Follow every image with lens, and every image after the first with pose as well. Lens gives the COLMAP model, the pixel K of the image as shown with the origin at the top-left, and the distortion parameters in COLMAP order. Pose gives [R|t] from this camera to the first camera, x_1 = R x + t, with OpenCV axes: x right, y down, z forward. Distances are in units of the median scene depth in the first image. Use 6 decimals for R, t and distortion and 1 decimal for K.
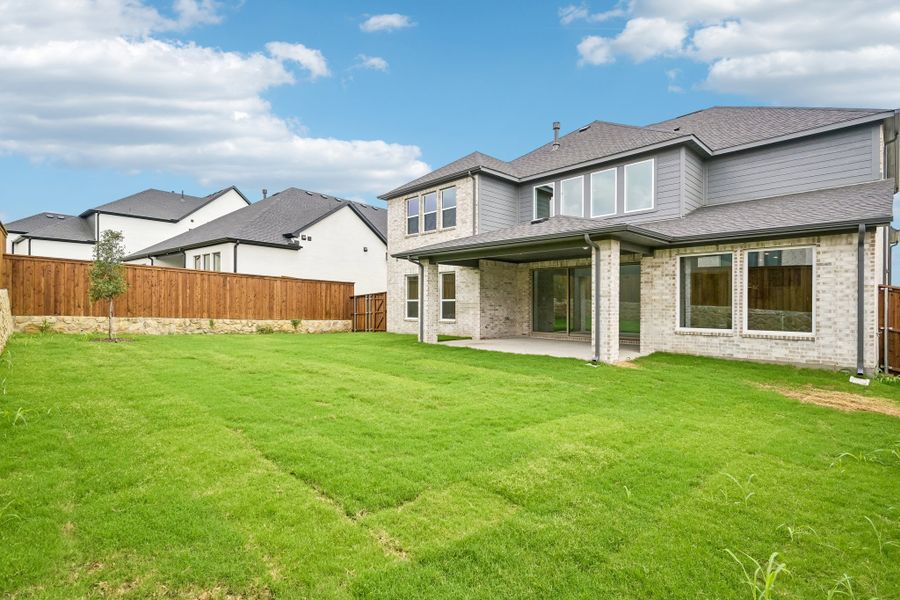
lens RADIAL K [[441.3, 0, 454.3], [0, 441.3, 305.3], [0, 0, 1]] dist [0.003486, 0.000623]
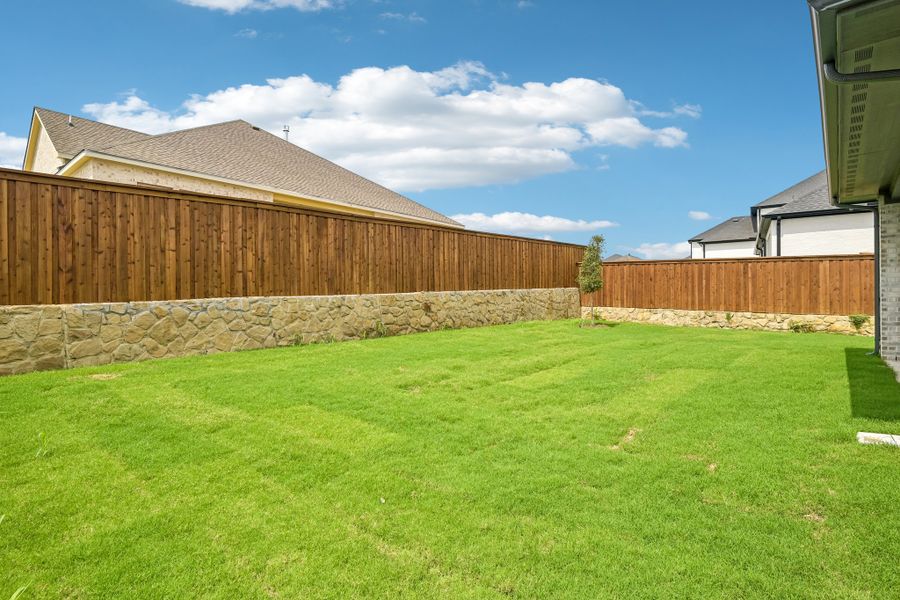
lens RADIAL K [[462.7, 0, 454.3], [0, 462.7, 305.3], [0, 0, 1]] dist [0.004831, 0.002502]
pose [[0.118977, -0.004162, -0.992888, 0.309212], [0.008677, 0.999957, -0.003152, 0.015752], [0.992859, -0.008240, 0.119008, 0.336755]]
